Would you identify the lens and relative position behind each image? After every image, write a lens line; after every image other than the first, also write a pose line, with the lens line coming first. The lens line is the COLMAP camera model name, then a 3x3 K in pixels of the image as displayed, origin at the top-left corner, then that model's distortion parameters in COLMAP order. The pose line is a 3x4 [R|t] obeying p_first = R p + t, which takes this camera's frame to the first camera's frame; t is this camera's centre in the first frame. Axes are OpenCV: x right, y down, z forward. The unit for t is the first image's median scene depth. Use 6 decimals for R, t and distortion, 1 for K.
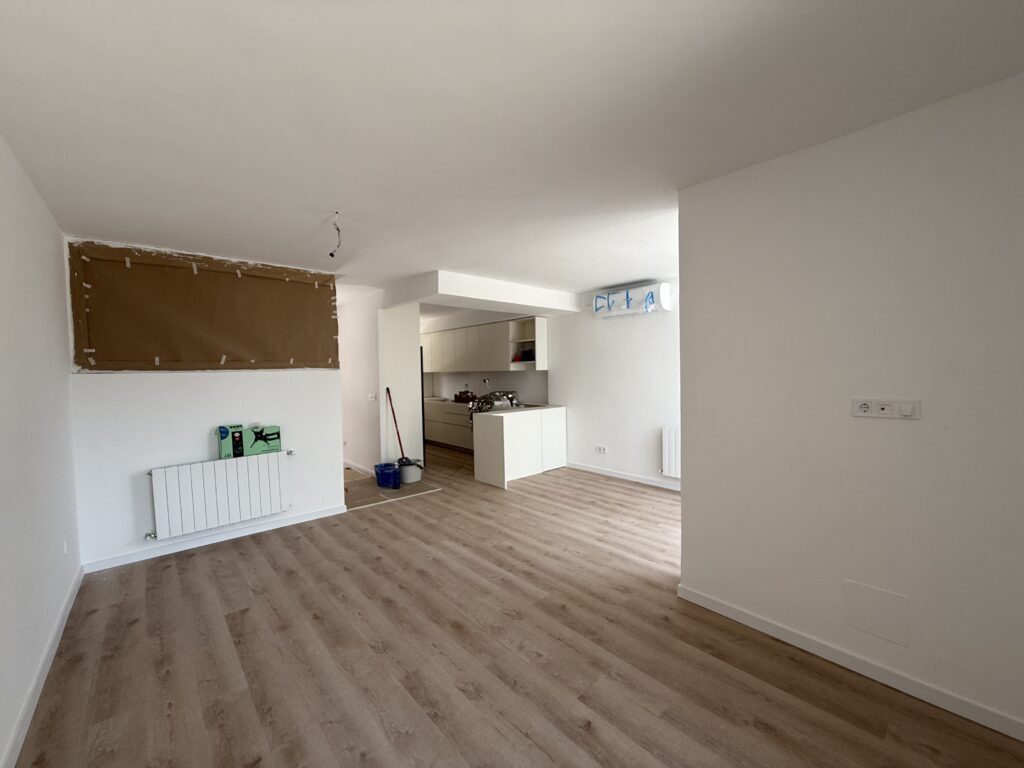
lens RADIAL K [[409.0, 0, 511.6], [0, 409.0, 386.6], [0, 0, 1]] dist [-0.000265, 0.000324]
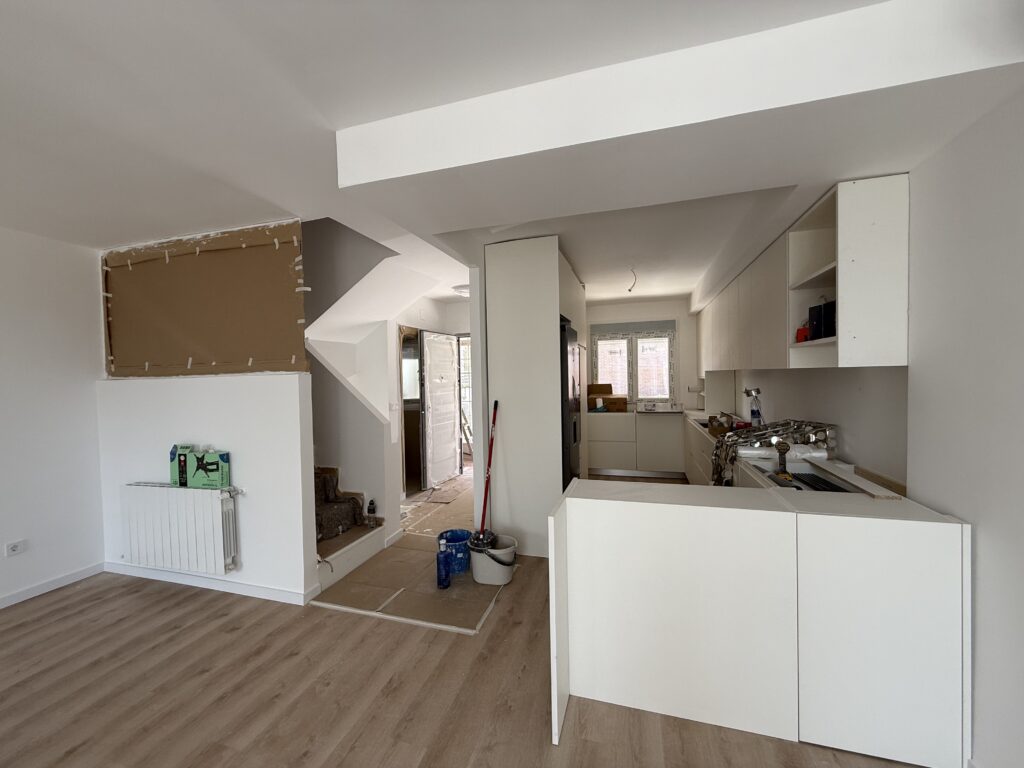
lens RADIAL K [[409.0, 0, 511.6], [0, 409.0, 386.6], [0, 0, 1]] dist [-0.000265, 0.000324]
pose [[0.525883, 0.027767, -0.850104, 0.326615], [-0.019467, 0.999598, 0.020608, -0.048406], [0.850334, 0.005711, 0.526212, 1.134412]]
